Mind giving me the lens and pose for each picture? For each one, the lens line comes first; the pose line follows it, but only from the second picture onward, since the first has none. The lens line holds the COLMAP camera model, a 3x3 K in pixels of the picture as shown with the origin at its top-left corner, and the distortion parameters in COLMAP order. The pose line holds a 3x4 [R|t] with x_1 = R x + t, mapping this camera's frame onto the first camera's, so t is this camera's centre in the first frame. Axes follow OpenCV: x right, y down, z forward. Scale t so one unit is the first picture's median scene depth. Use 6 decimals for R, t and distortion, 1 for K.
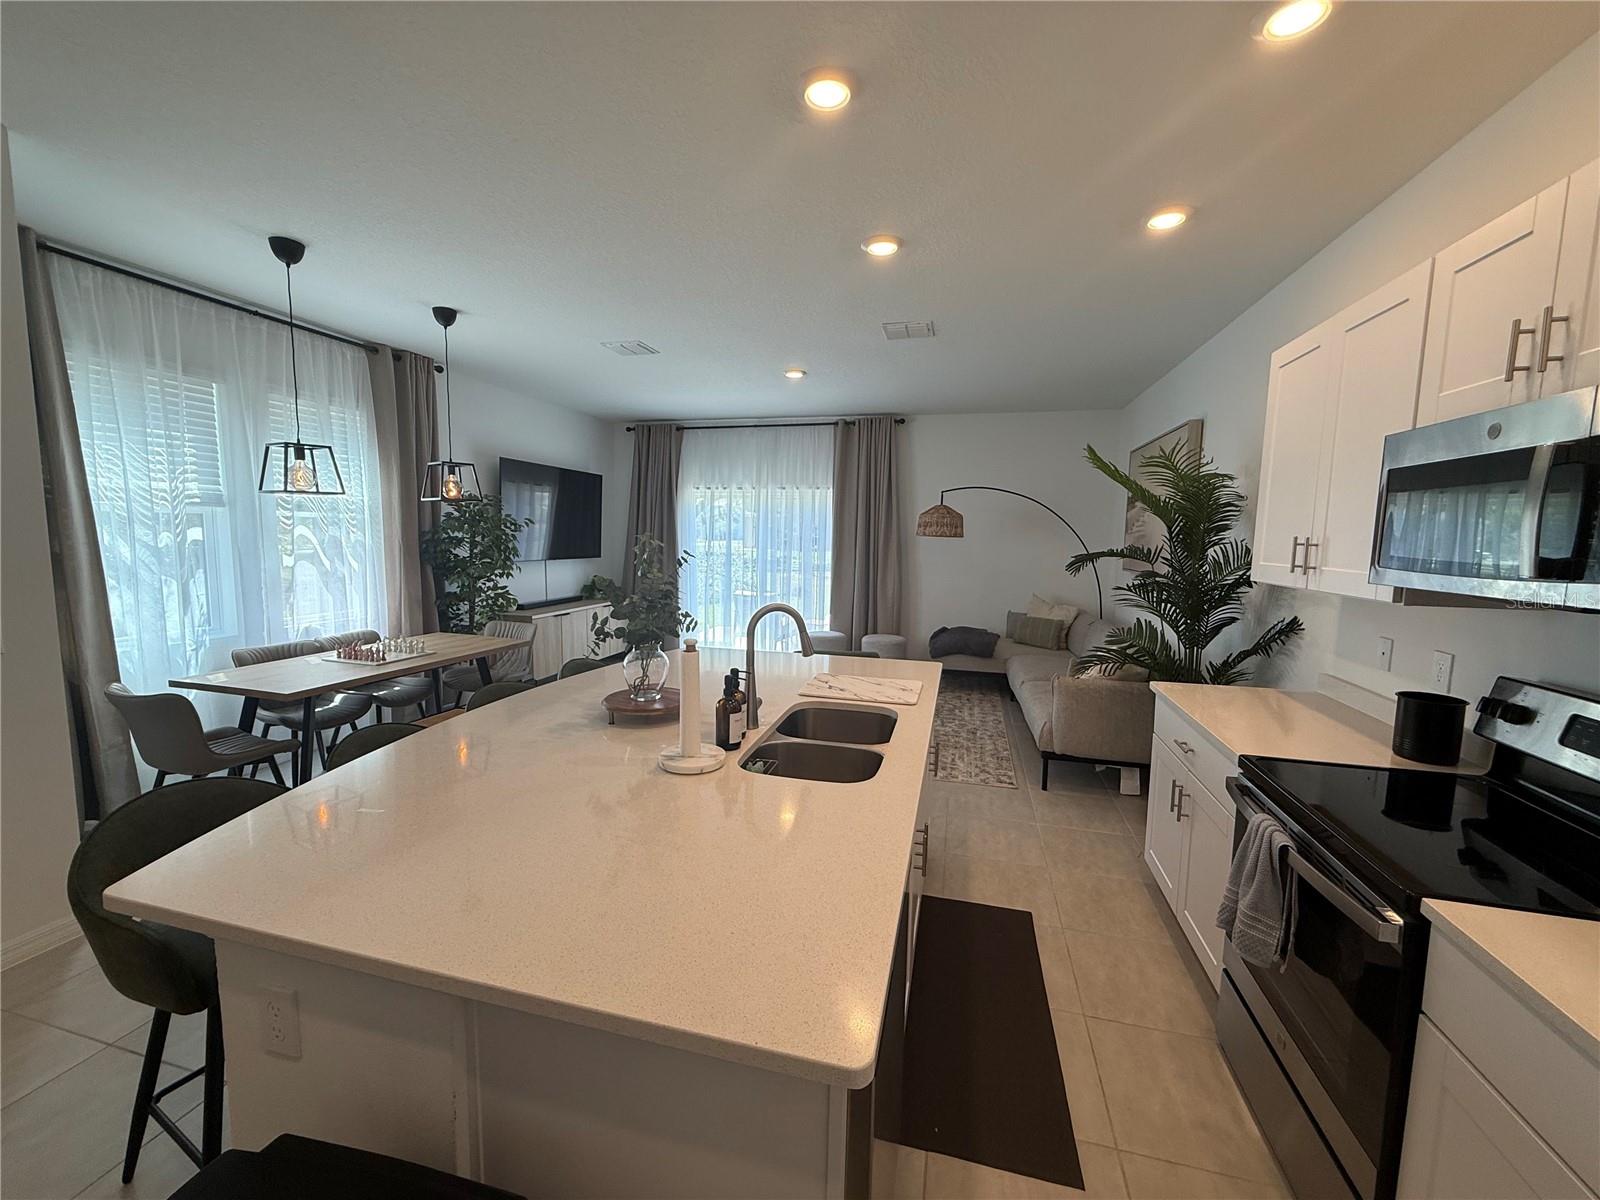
lens RADIAL K [[639.6, 0, 795.6], [0, 639.6, 594.9], [0, 0, 1]] dist [0.002437, 0.000251]
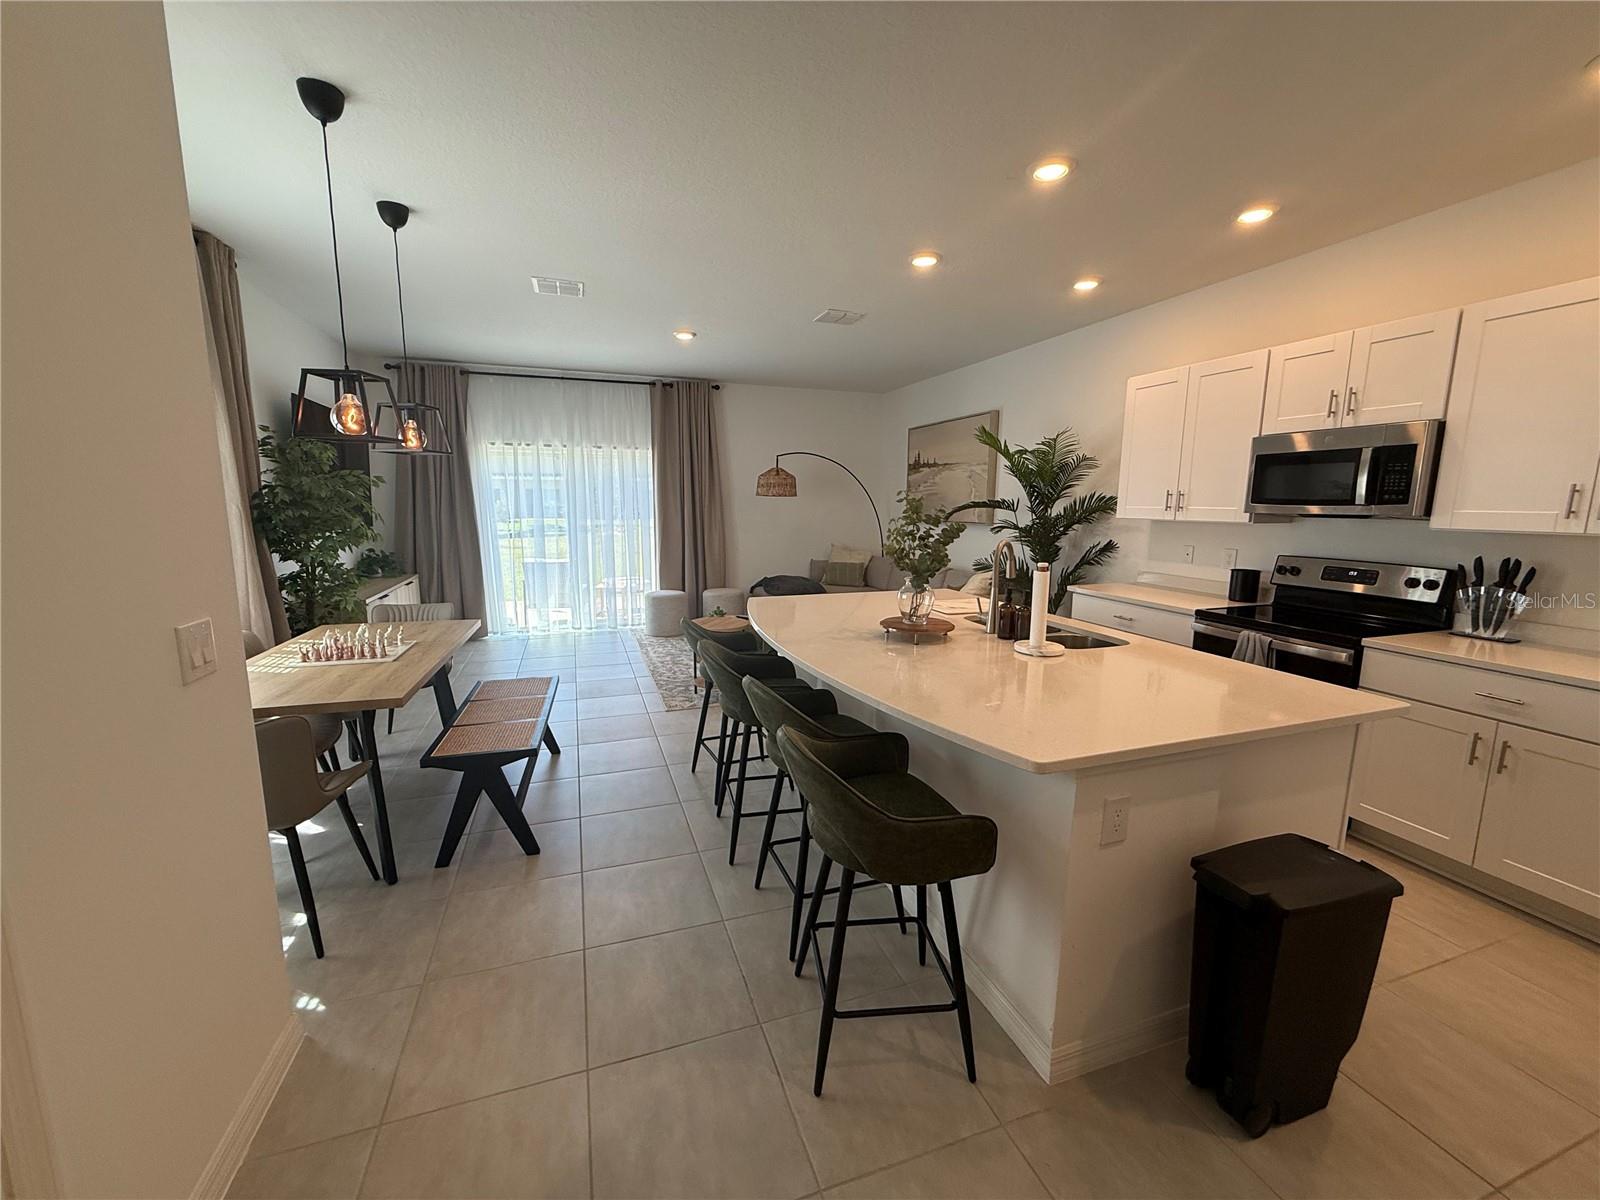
lens RADIAL K [[639.6, 0, 793.8], [0, 639.6, 601.9], [0, 0, 1]] dist [0.002437, 0.000251]
pose [[0.828174, -0.099660, 0.551539, -0.394515], [0.062204, 0.994328, 0.086267, -0.000628], [-0.557009, -0.037136, 0.829676, 0.037258]]
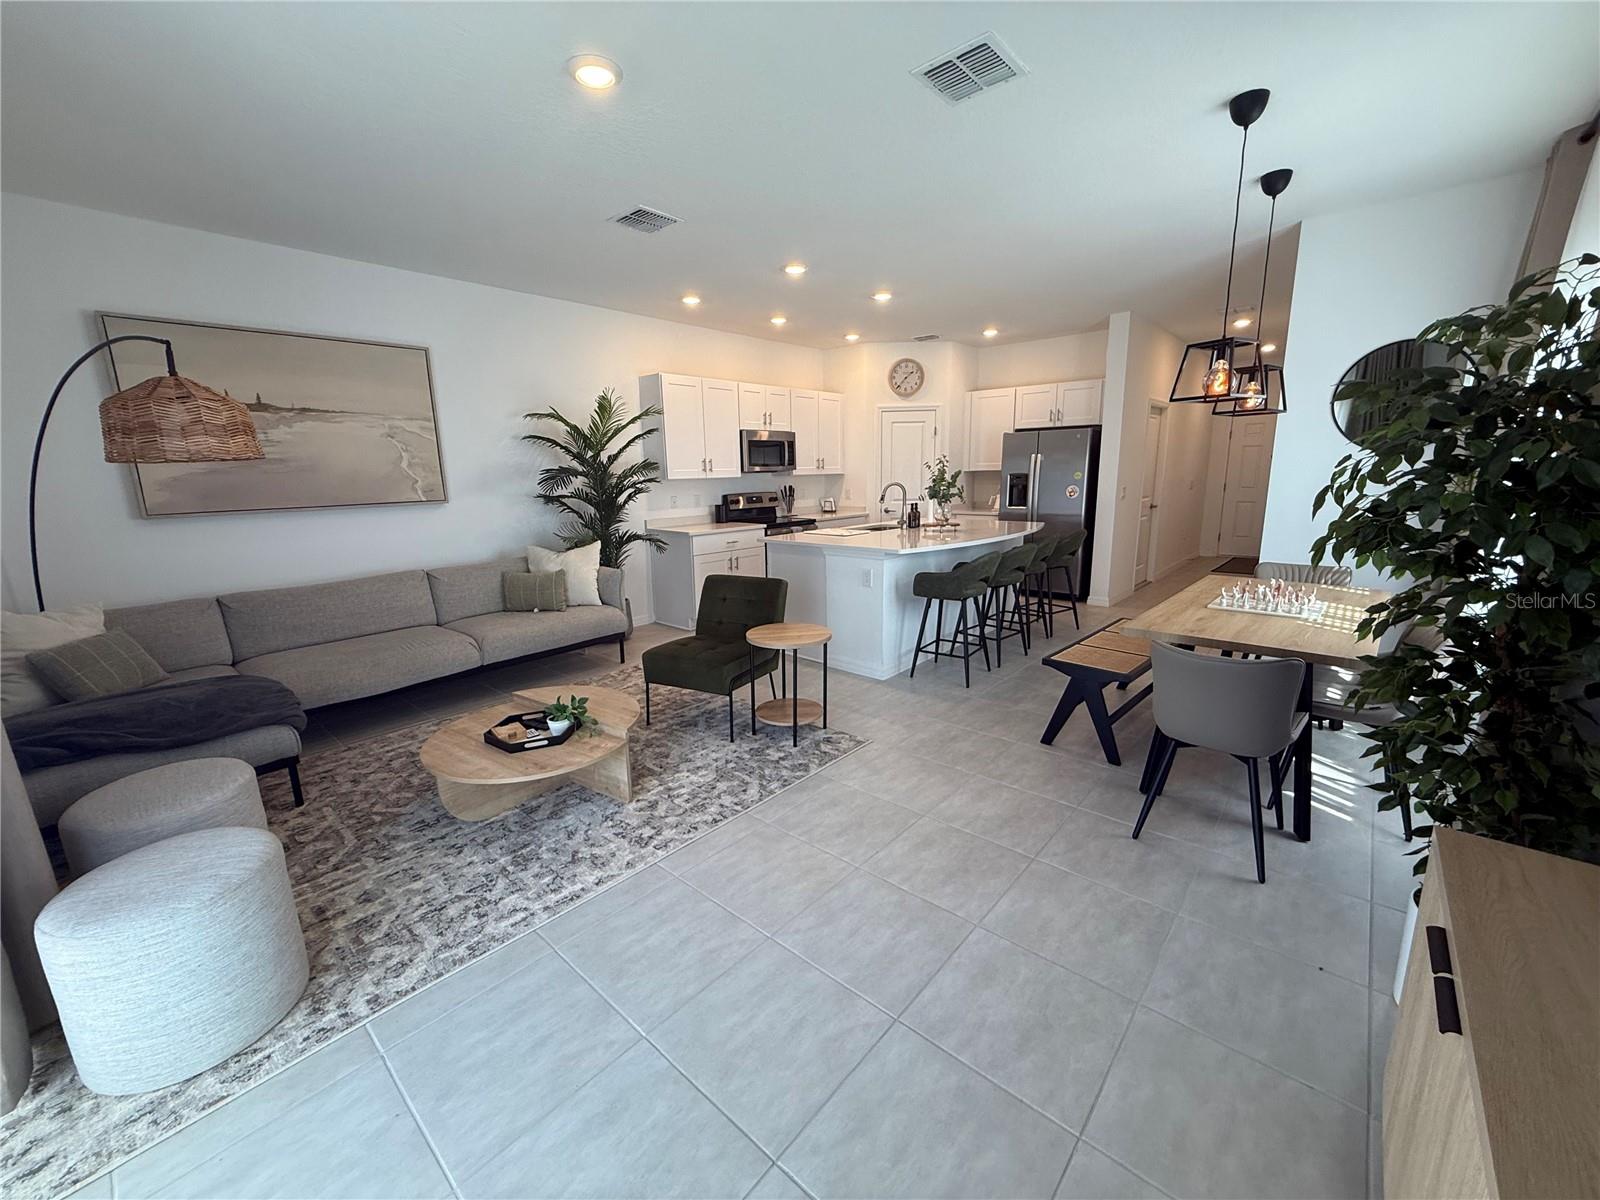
lens RADIAL K [[639.6, 0, 802.5], [0, 639.6, 603.2], [0, 0, 1]] dist [0.002437, 0.000251]
pose [[-0.896457, -0.093134, 0.433233, -0.299339], [0.046201, 0.952692, 0.300404, -0.110176], [-0.440715, 0.289316, -0.849745, 1.202436]]
